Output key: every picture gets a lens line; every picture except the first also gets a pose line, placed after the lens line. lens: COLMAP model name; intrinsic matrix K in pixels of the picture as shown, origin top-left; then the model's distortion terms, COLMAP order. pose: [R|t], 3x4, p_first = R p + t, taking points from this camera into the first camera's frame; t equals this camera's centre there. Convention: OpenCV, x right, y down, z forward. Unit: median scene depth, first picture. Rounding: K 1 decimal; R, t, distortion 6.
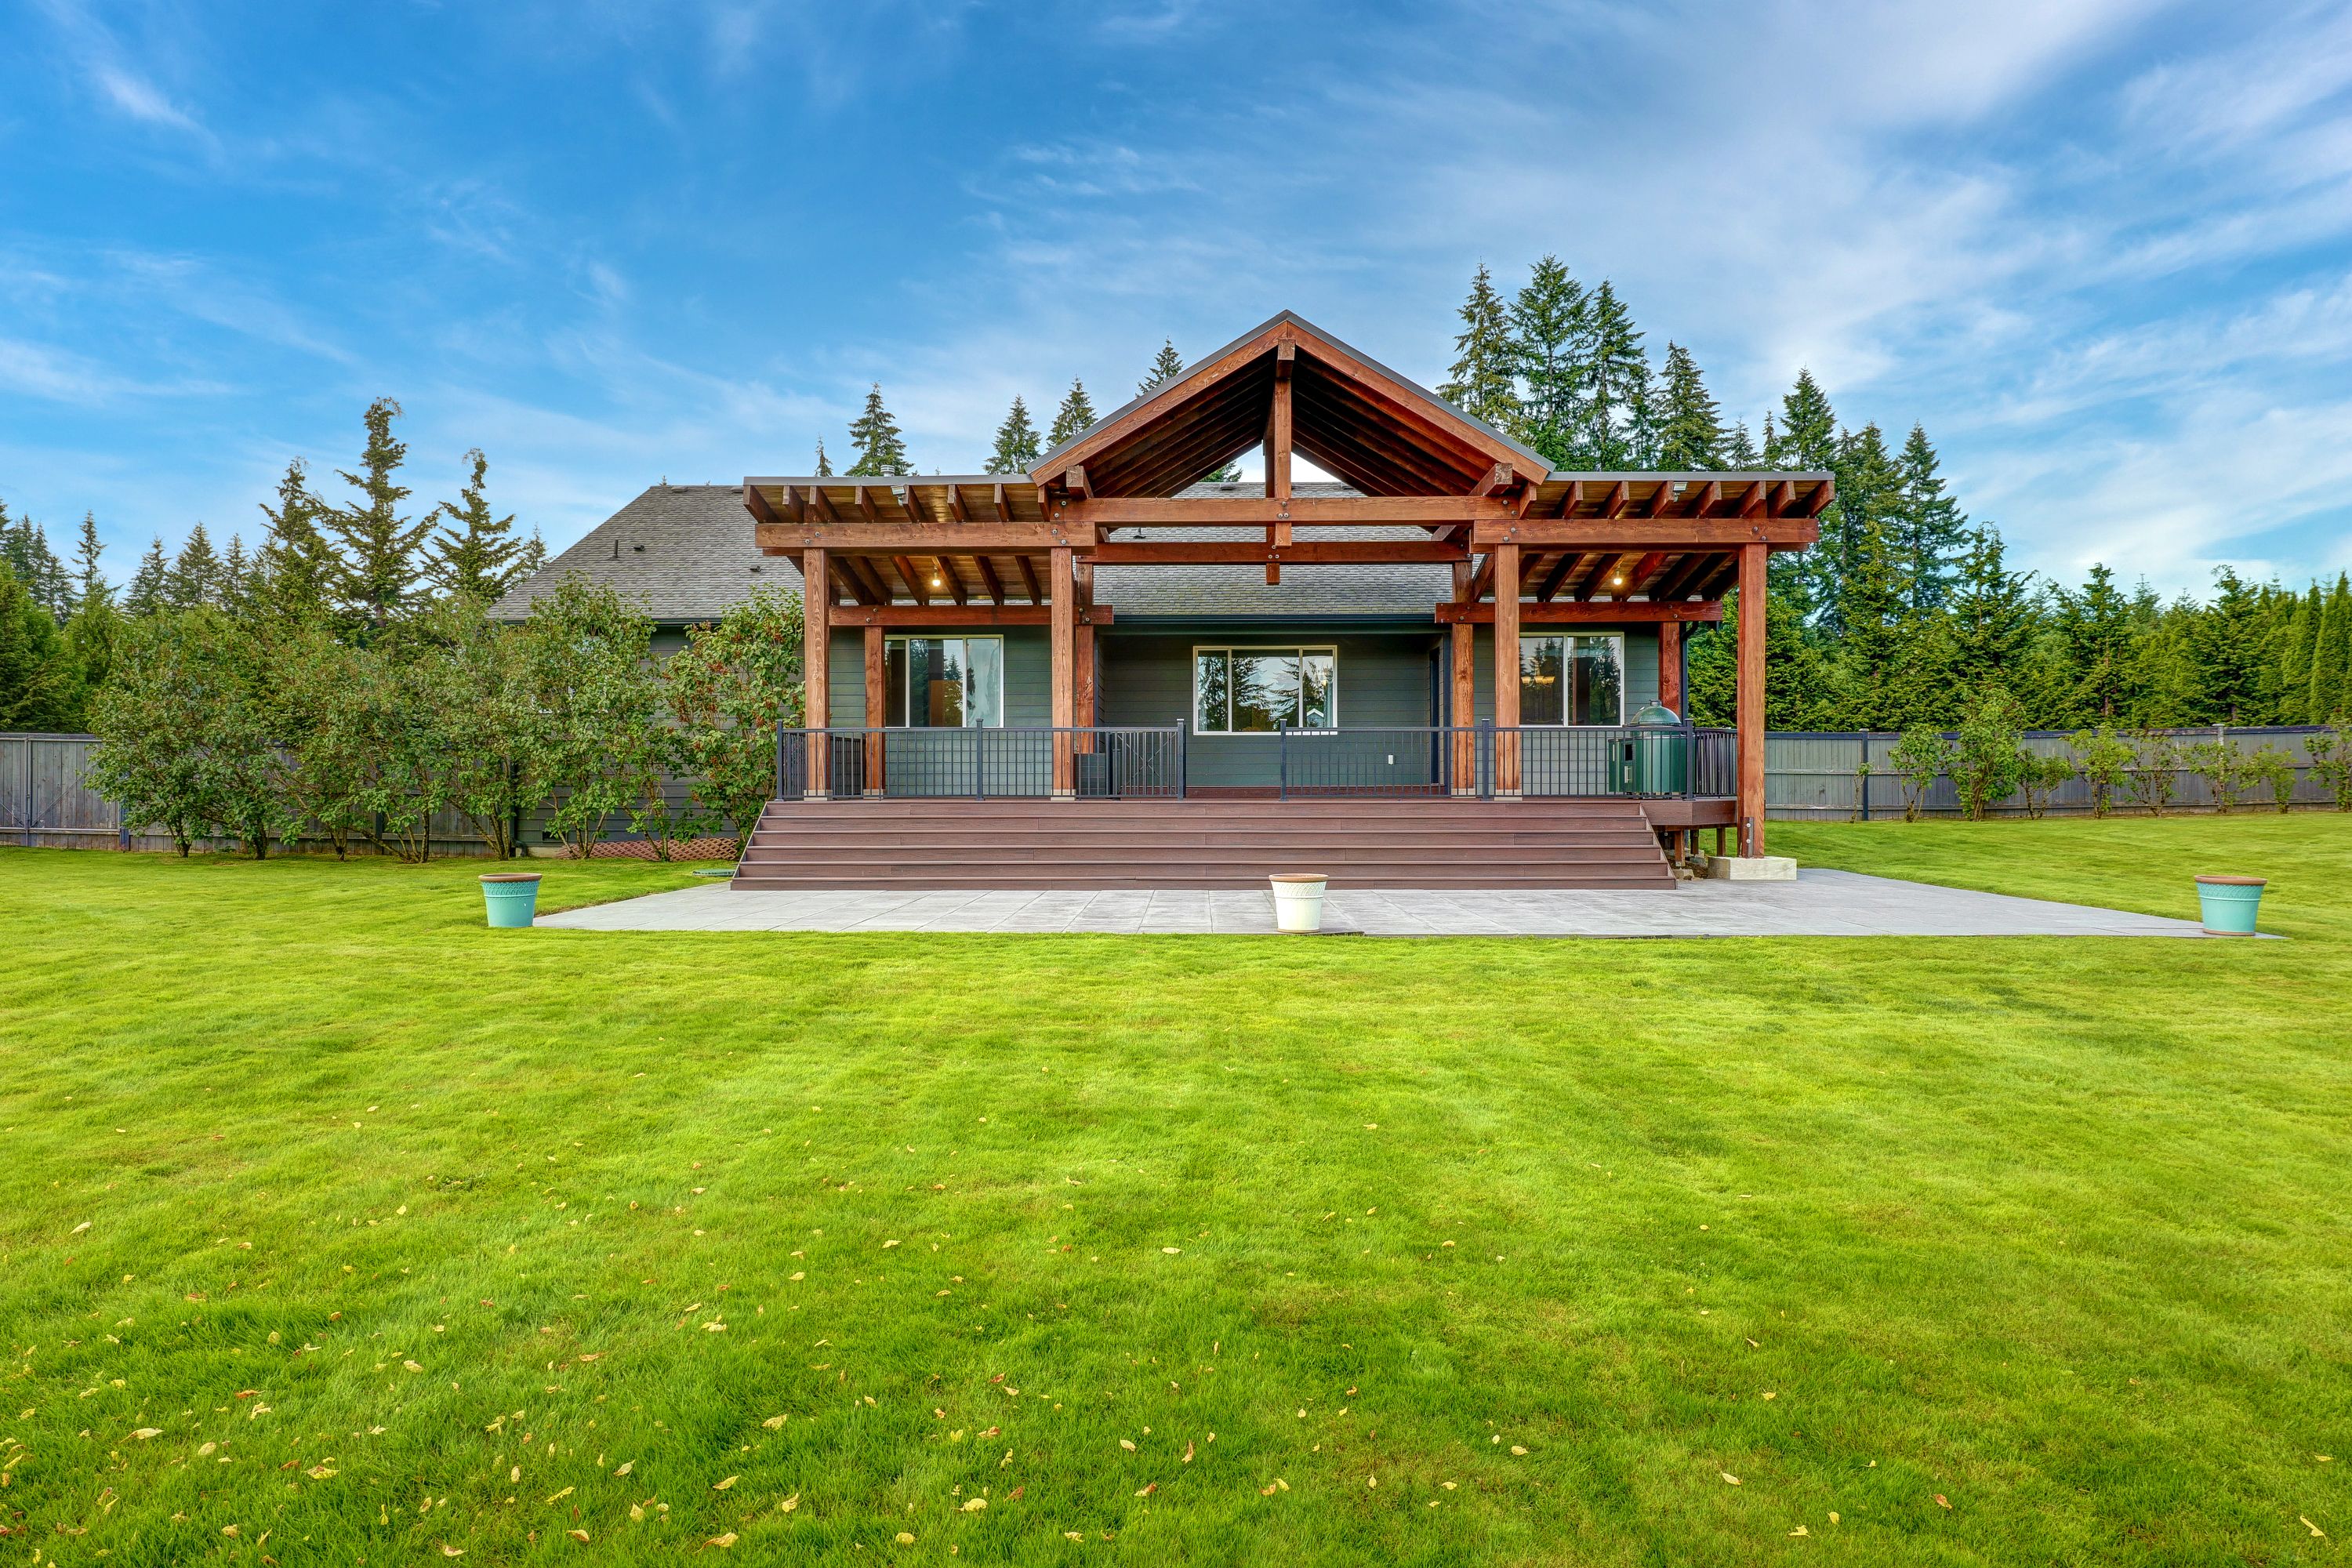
lens RADIAL K [[1439.8, 0, 1176.0], [0, 1439.8, 784.0], [0, 0, 1]] dist [0.000472, 0.000037]
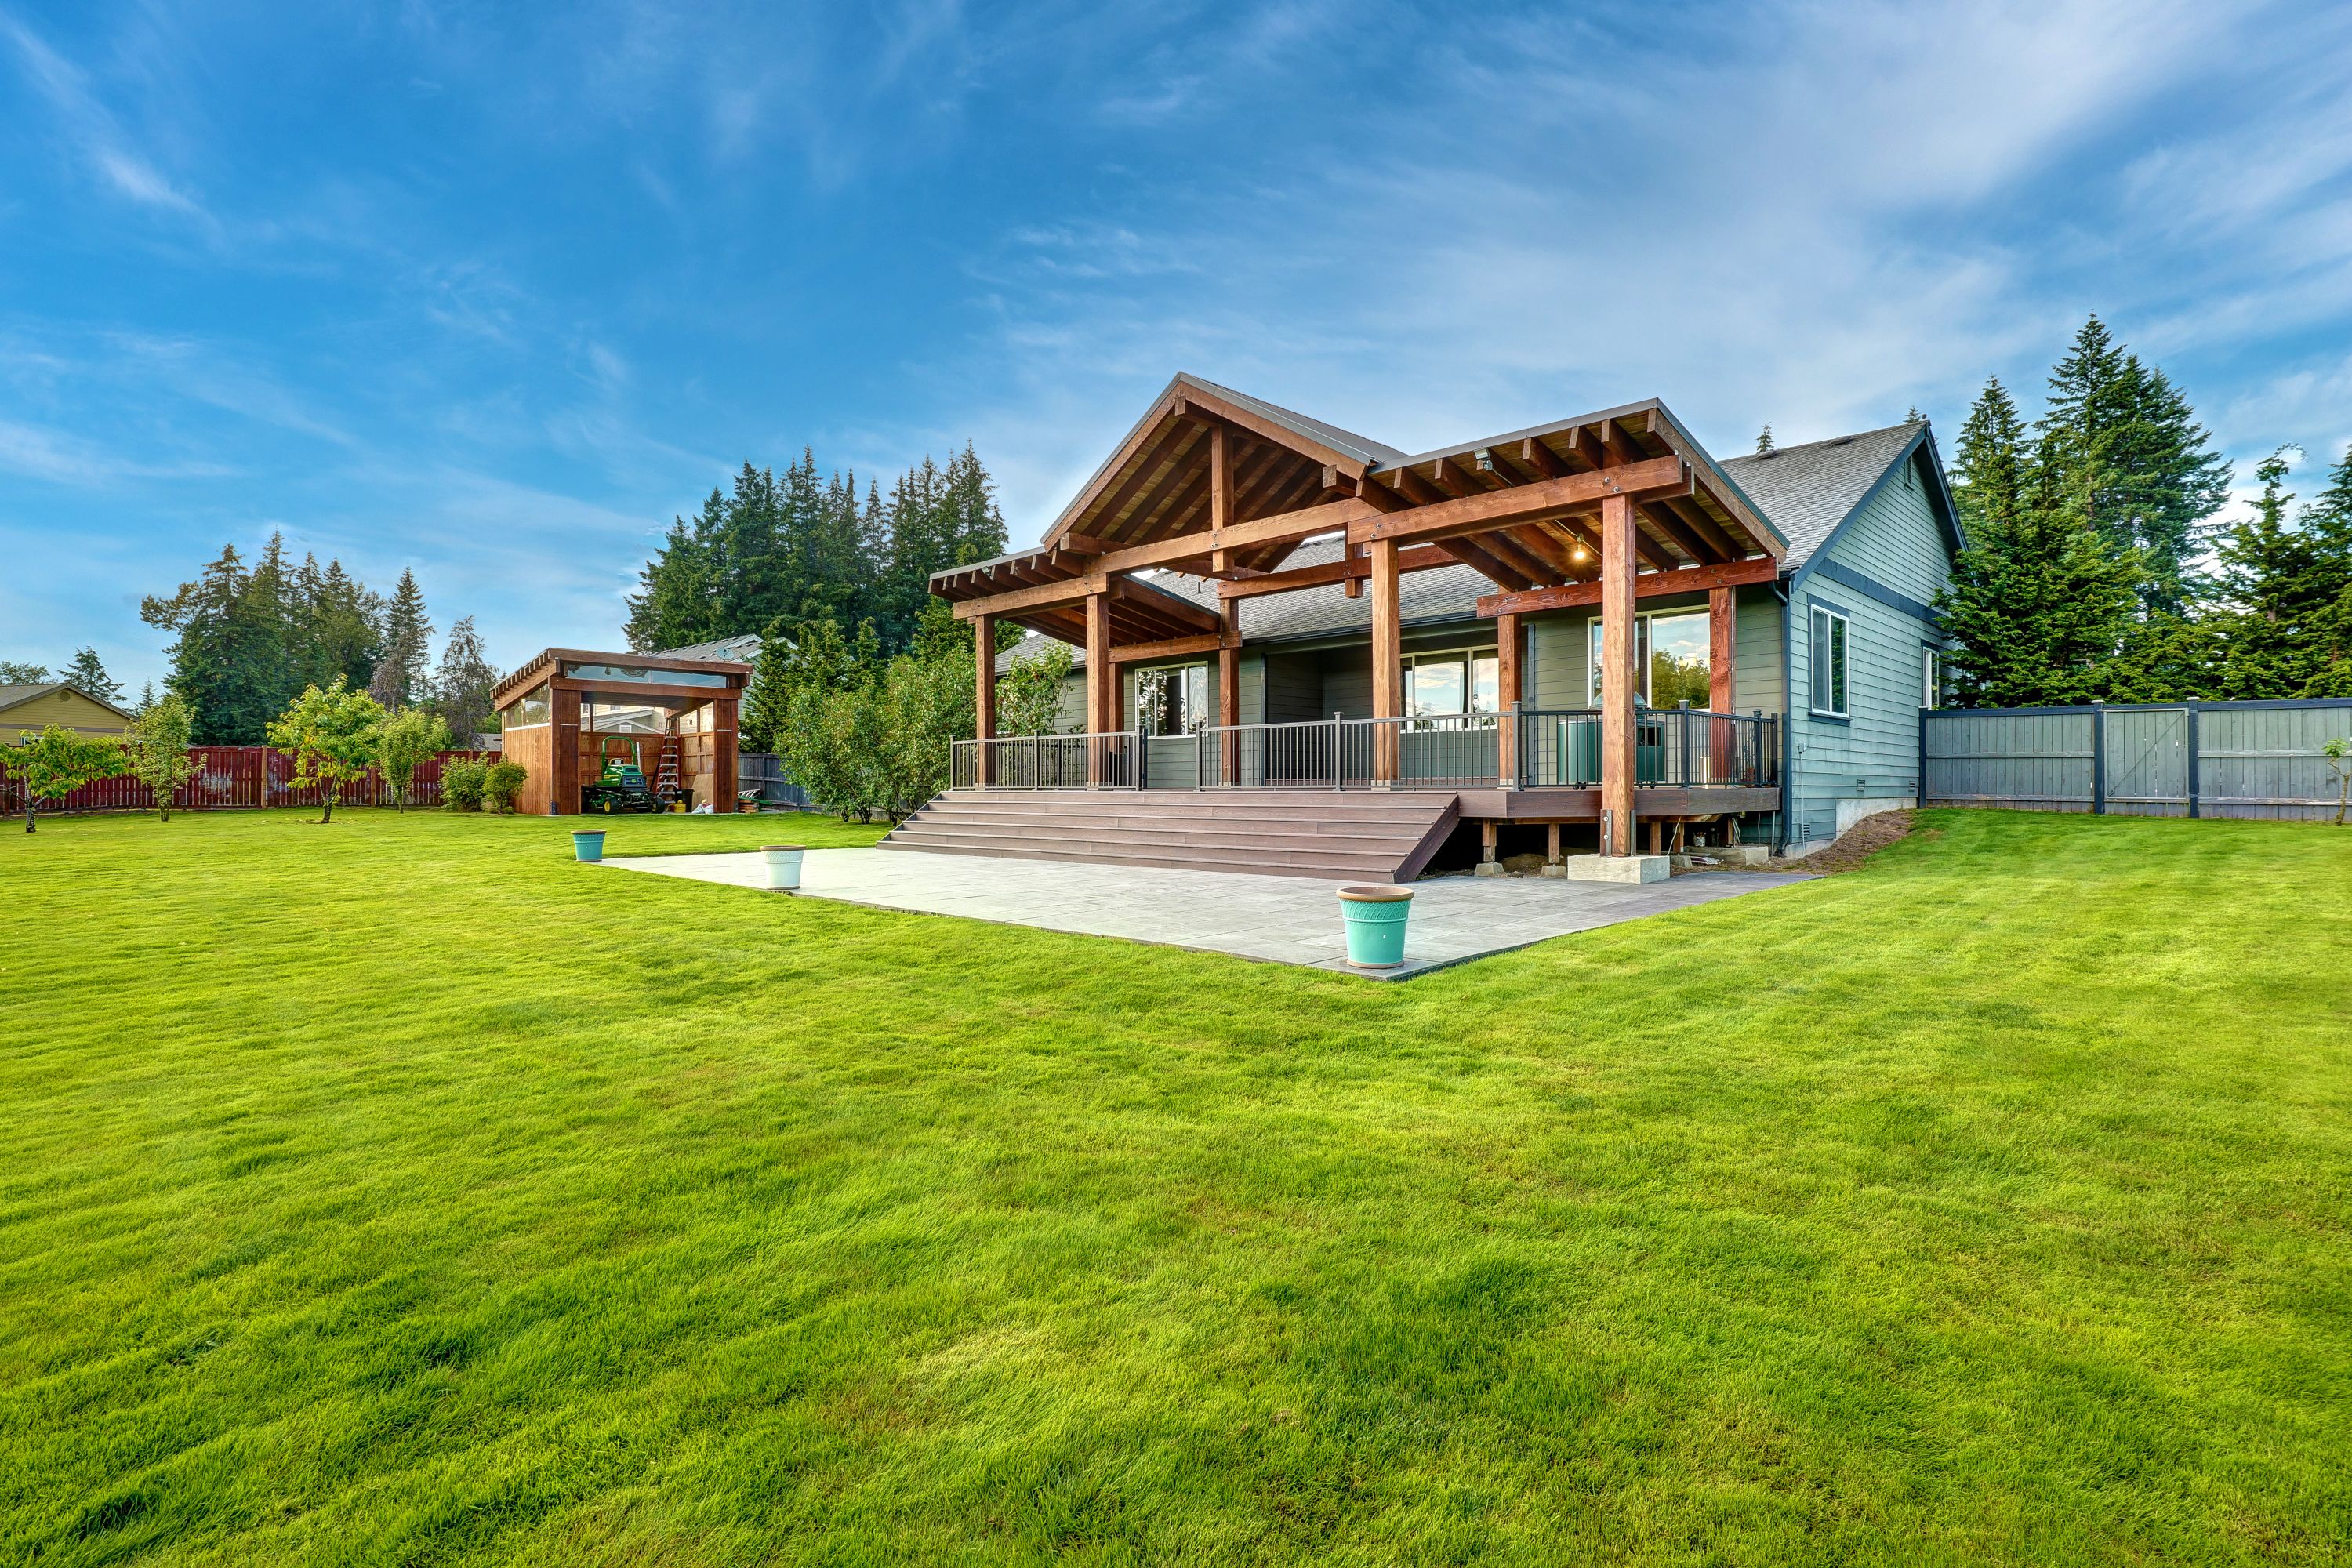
lens RADIAL K [[1134.5, 0, 1176.0], [0, 1134.5, 784.0], [0, 0, 1]] dist [-0.001585, -0.000045]
pose [[0.721852, -0.001879, -0.692045, 0.687552], [0.003889, 0.999992, 0.001341, 0.005254], [0.692036, -0.003659, 0.721853, 0.316157]]
